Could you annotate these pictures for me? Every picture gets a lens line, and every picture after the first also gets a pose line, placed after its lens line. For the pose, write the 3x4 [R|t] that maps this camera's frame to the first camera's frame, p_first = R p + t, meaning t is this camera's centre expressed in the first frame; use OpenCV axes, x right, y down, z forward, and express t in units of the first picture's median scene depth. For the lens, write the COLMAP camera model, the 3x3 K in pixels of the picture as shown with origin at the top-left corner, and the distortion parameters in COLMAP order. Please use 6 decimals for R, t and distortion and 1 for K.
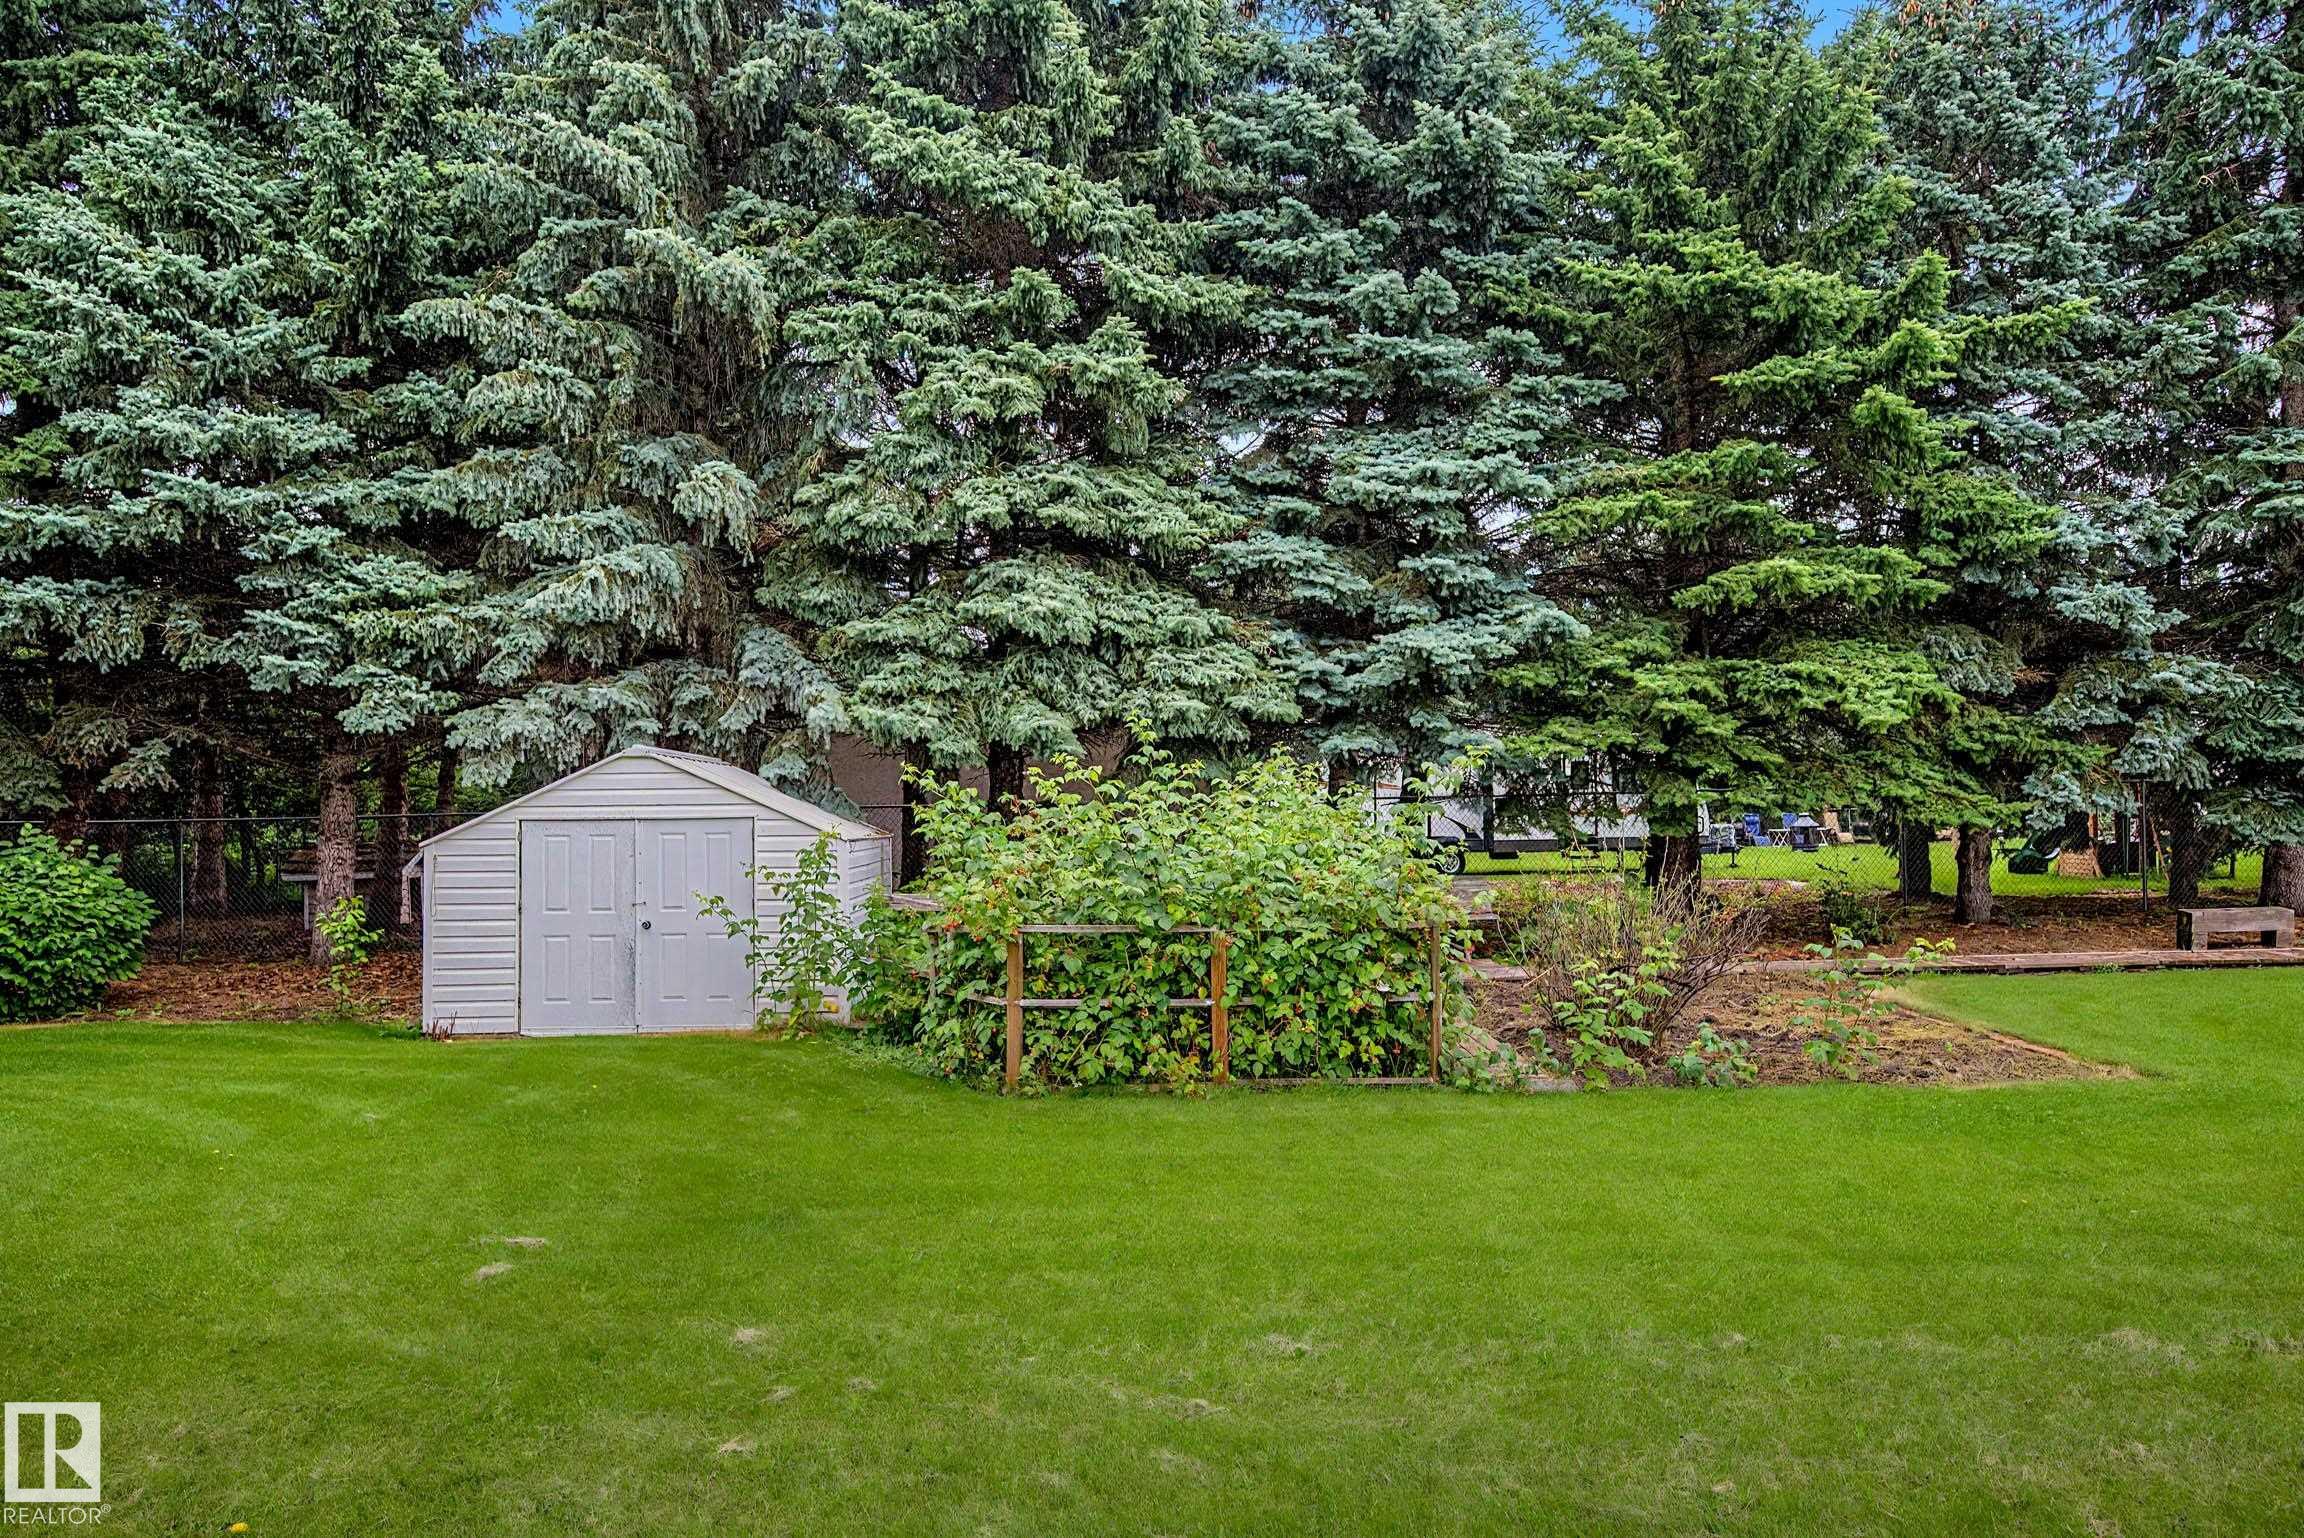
lens RADIAL K [[1514.0, 0, 1152.0], [0, 1514.0, 769.0], [0, 0, 1]] dist [0.004779, 0.001168]
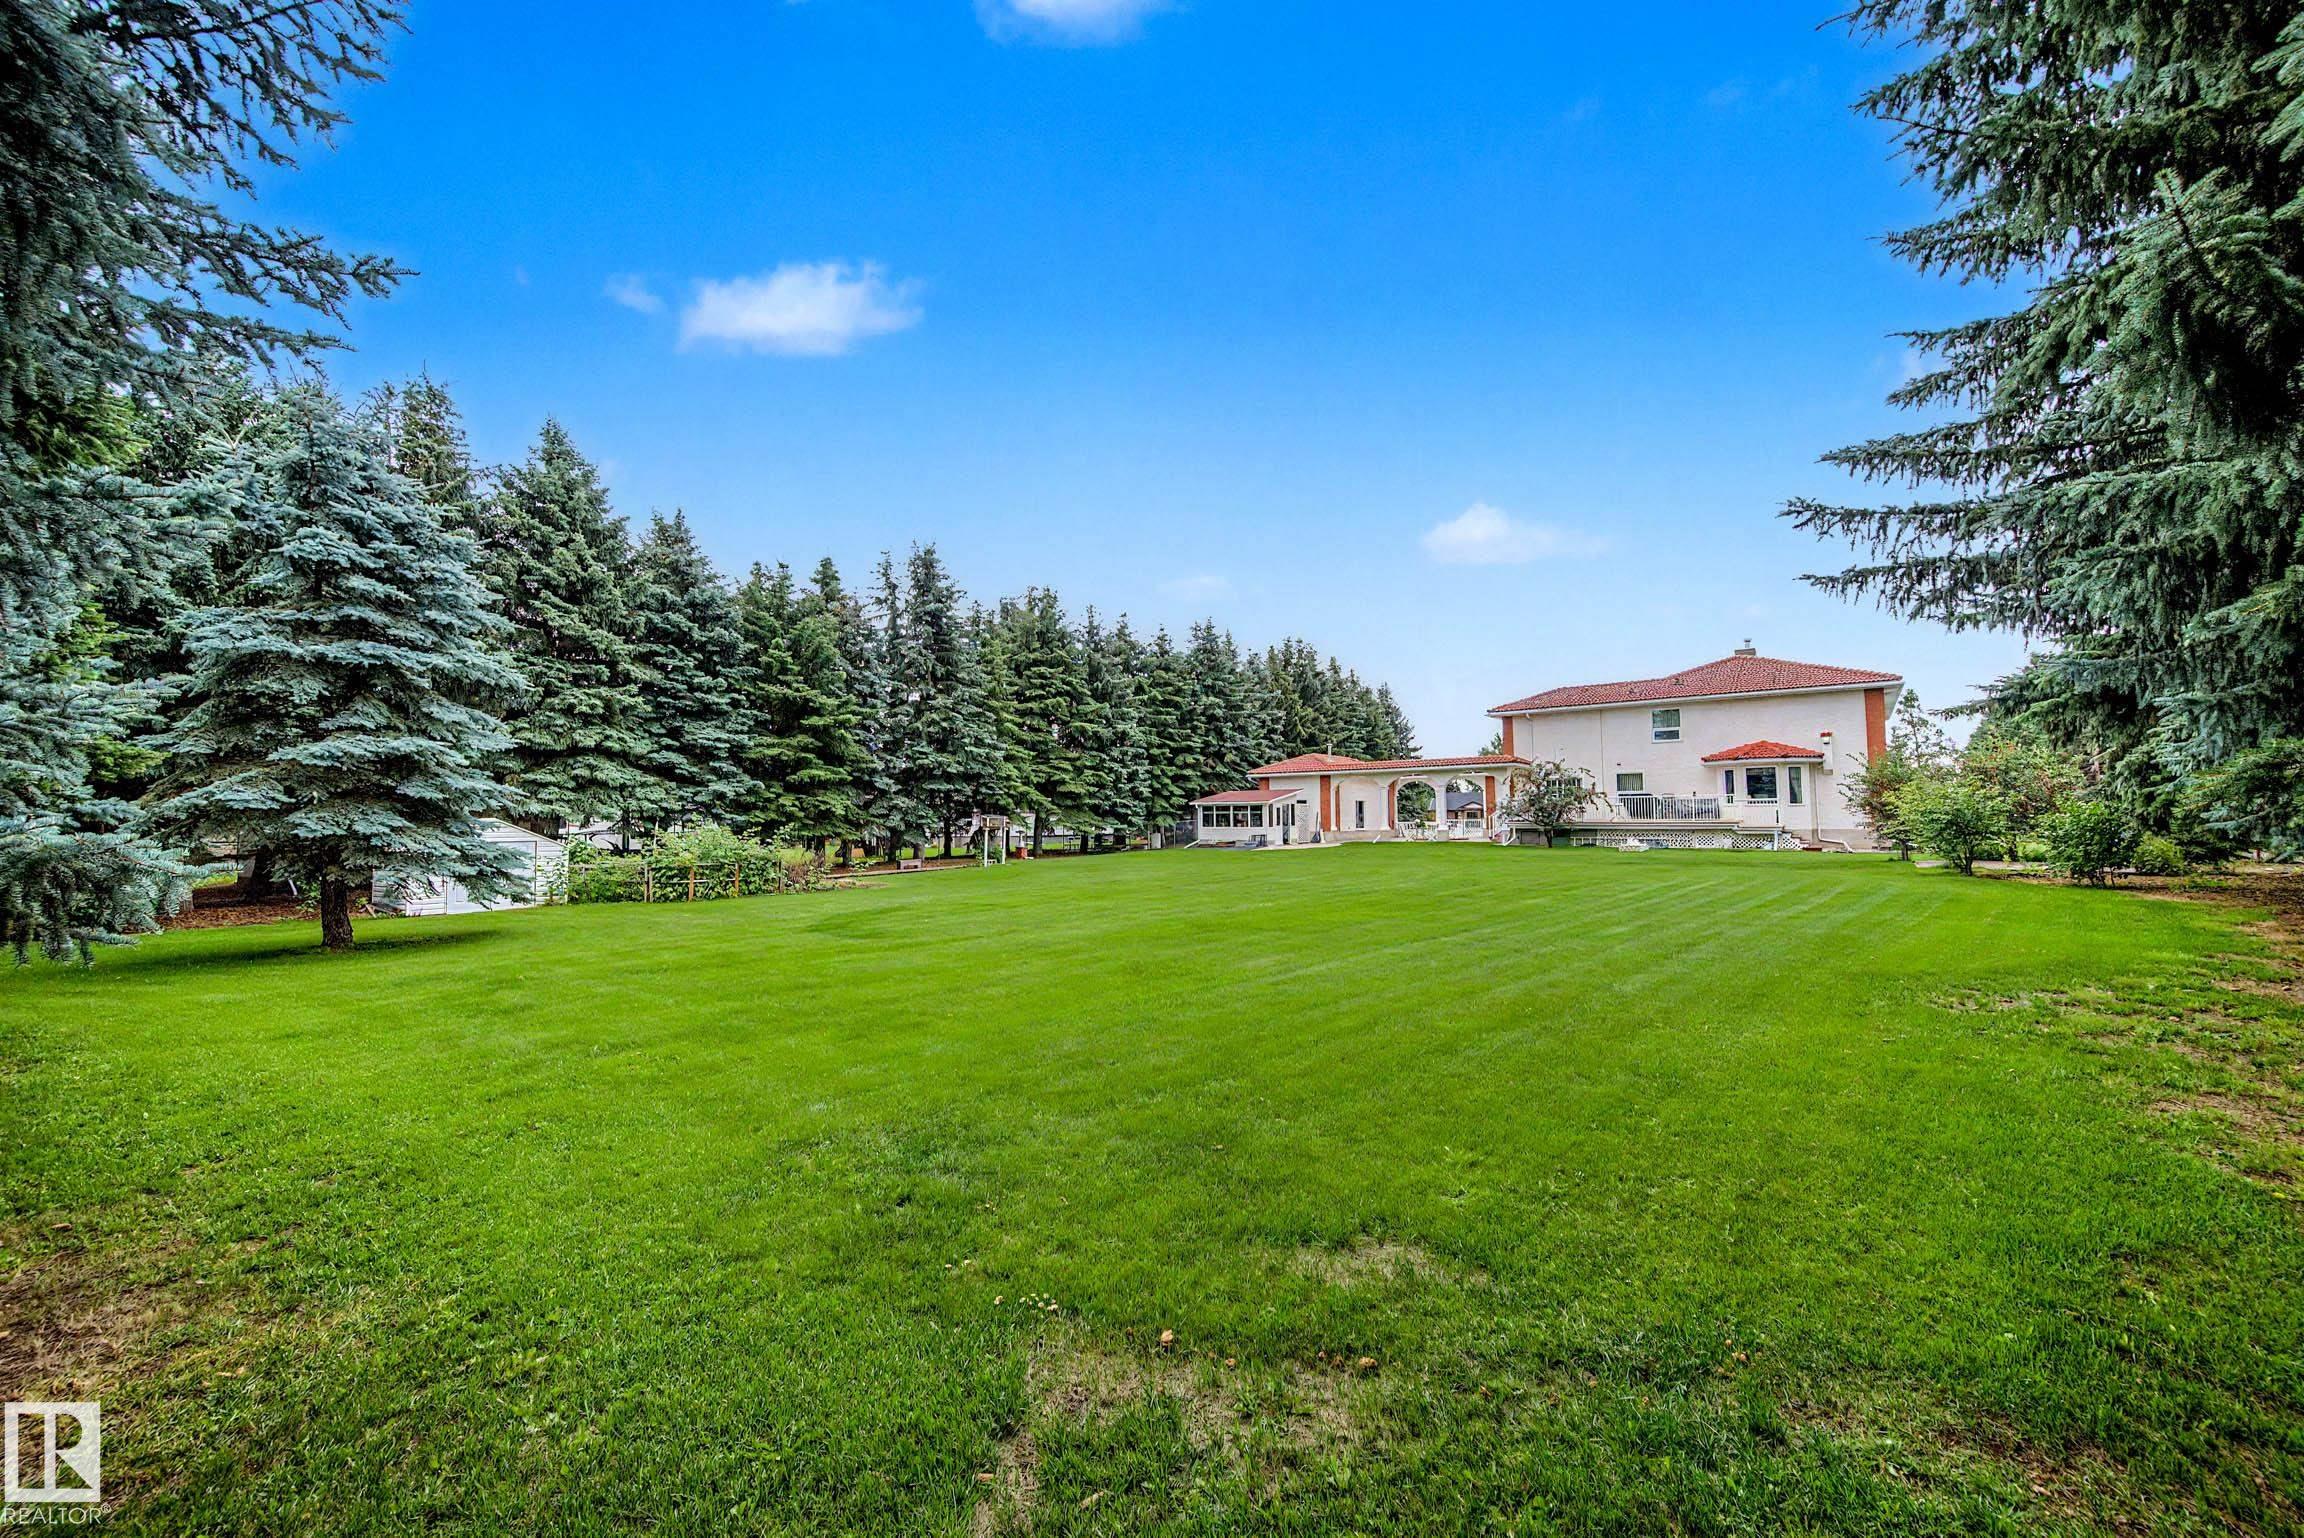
lens RADIAL K [[893.8, 0, 1152.0], [0, 893.8, 769.0], [0, 0, 1]] dist [0.001898, 0.000057]
pose [[0.606199, 0.050131, 0.793731, -0.830621], [-0.009379, 0.998393, -0.055894, -0.023128], [-0.795257, 0.026438, 0.605695, -1.003678]]
